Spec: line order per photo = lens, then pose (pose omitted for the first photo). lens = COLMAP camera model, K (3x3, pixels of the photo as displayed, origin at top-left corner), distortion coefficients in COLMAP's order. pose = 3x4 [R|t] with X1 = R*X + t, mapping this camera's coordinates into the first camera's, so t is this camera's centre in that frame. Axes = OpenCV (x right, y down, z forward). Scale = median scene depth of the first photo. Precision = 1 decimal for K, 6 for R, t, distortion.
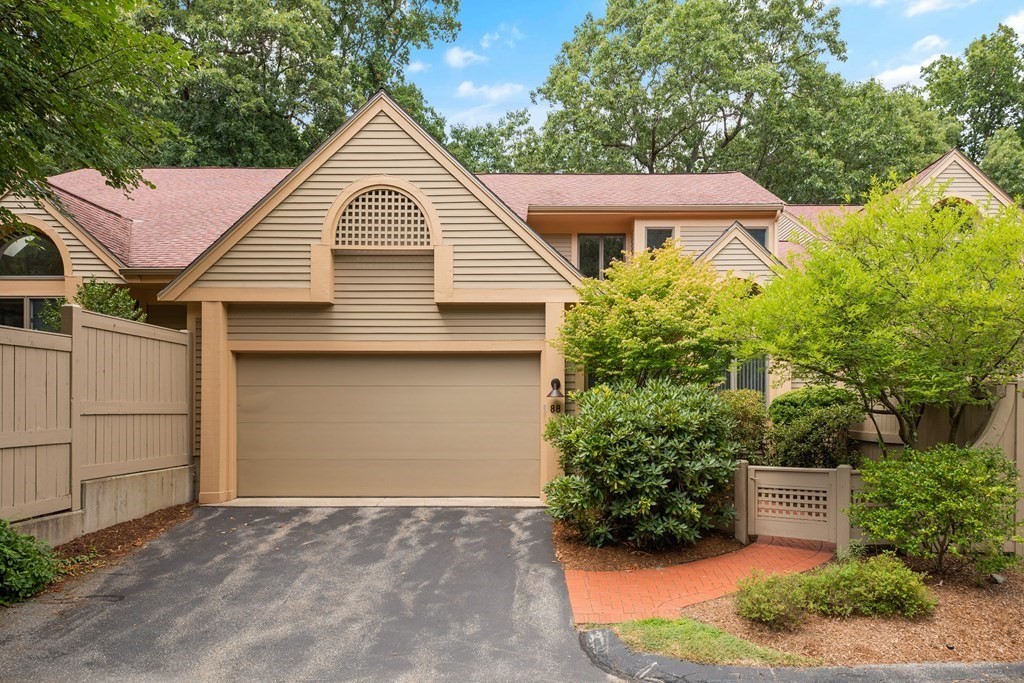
lens RADIAL K [[597.2, 0, 513.5], [0, 597.2, 389.0], [0, 0, 1]] dist [0.007226, 0.001408]
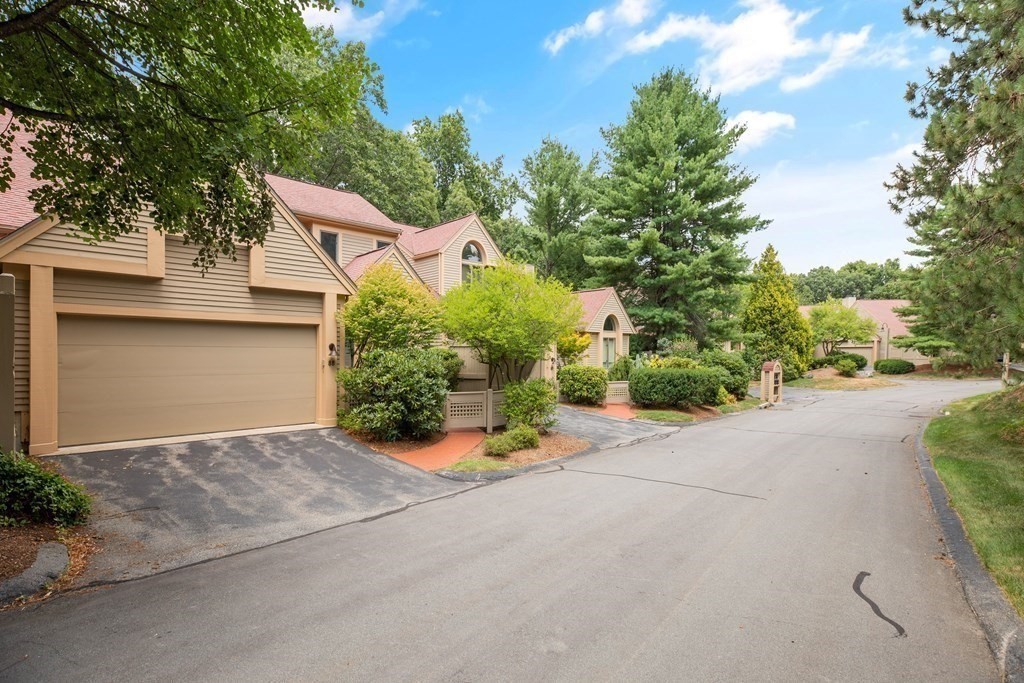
lens RADIAL K [[470.4, 0, 511.1], [0, 470.4, 347.6], [0, 0, 1]] dist [0.003696, 0.000212]
pose [[0.704614, 0.015058, 0.709431, -0.490365], [-0.023011, 0.999734, 0.001635, -0.020472], [-0.709217, -0.017477, 0.704773, -0.184666]]
